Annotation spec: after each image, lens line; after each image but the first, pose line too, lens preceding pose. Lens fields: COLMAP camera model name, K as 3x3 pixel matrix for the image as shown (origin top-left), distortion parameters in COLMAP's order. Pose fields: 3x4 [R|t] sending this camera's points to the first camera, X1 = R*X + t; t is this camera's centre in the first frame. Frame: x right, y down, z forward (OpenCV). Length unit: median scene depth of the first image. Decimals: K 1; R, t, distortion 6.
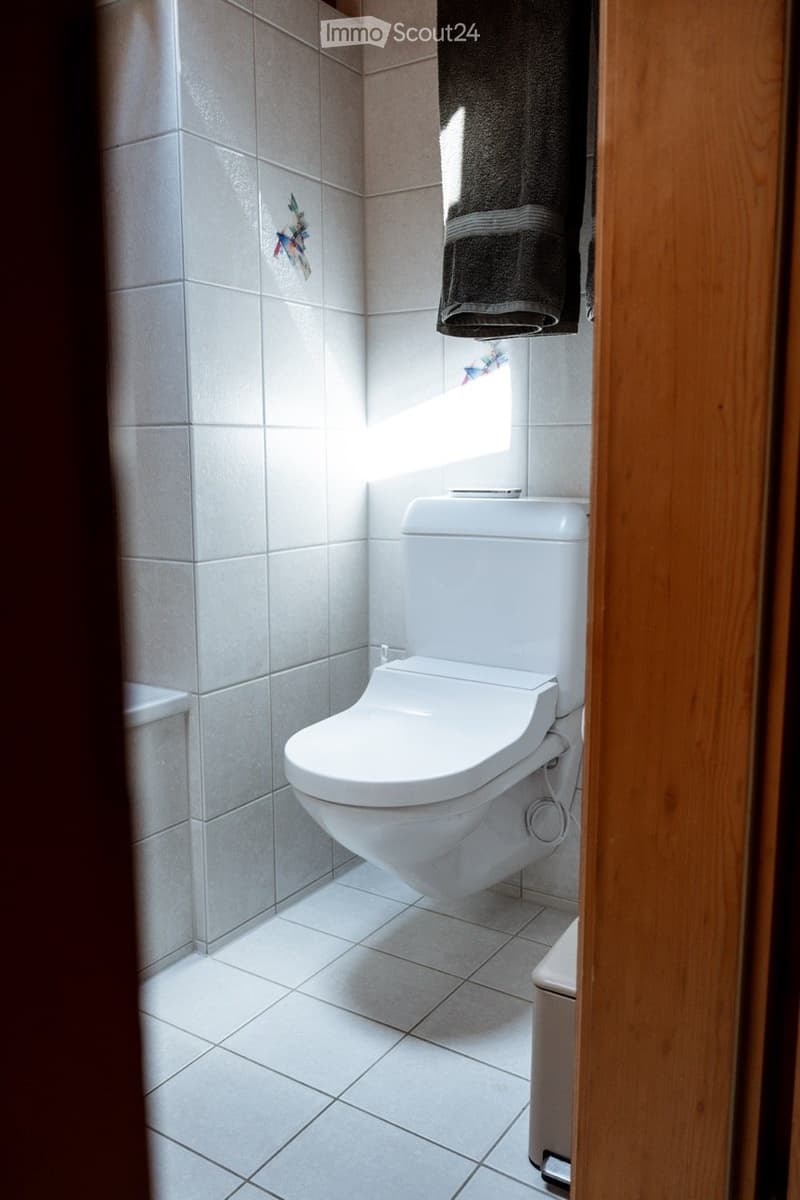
lens RADIAL K [[964.5, 0, 393.8], [0, 964.5, 599.1], [0, 0, 1]] dist [0.004547, -0.004637]
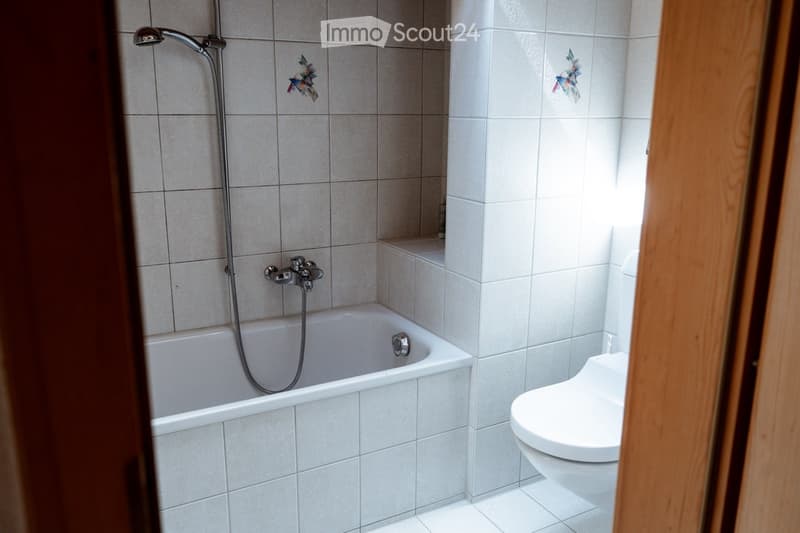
lens RADIAL K [[643.0, 0, 403.6], [0, 643.0, 268.1], [0, 0, 1]] dist [0.004547, -0.004637]
pose [[0.893828, 0.120237, -0.431989, 0.144872], [-0.083455, 0.991154, 0.103195, -0.157036], [0.440576, -0.056187, 0.895955, -0.062525]]
